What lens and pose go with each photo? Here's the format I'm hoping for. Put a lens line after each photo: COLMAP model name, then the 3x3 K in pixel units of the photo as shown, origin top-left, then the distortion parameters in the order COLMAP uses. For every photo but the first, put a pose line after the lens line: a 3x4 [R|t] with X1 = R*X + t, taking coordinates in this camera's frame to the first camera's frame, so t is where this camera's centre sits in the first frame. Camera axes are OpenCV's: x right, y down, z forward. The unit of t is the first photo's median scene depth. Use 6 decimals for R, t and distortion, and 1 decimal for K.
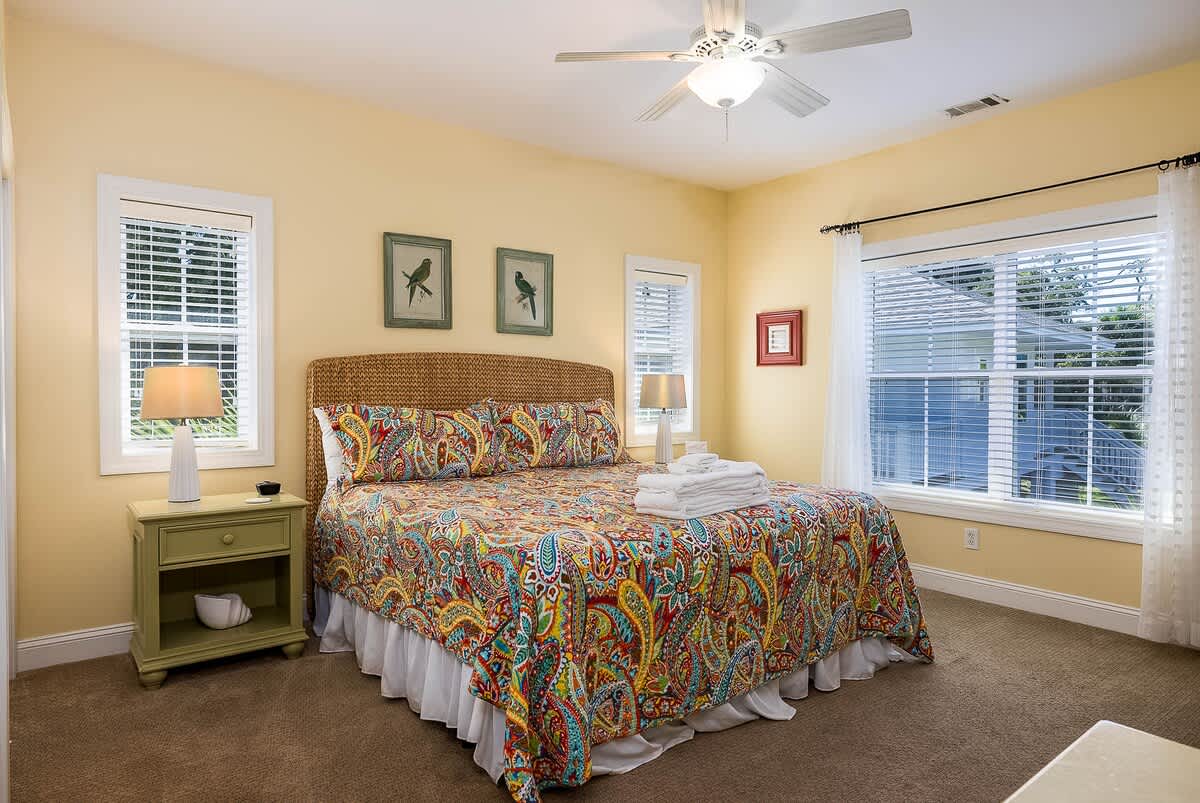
lens RADIAL K [[723.1, 0, 600.0], [0, 723.1, 401.5], [0, 0, 1]] dist [-0.000697, 0.000009]
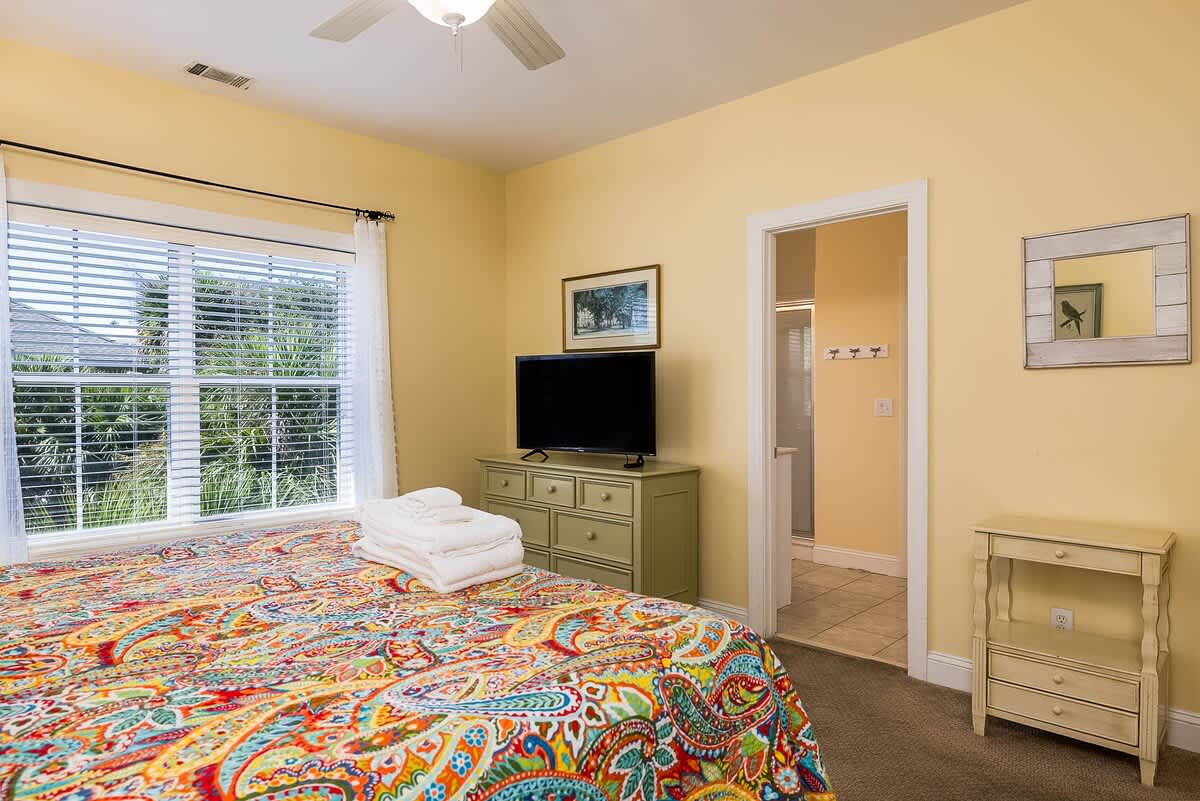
lens RADIAL K [[723.1, 0, 600.0], [0, 723.1, 400.5], [0, 0, 1]] dist [-0.000697, 0.000009]
pose [[-0.147357, -0.005712, 0.989067, -0.488496], [0.021284, 0.999733, 0.008944, -0.013403], [-0.988854, 0.022369, -0.147196, 0.794288]]
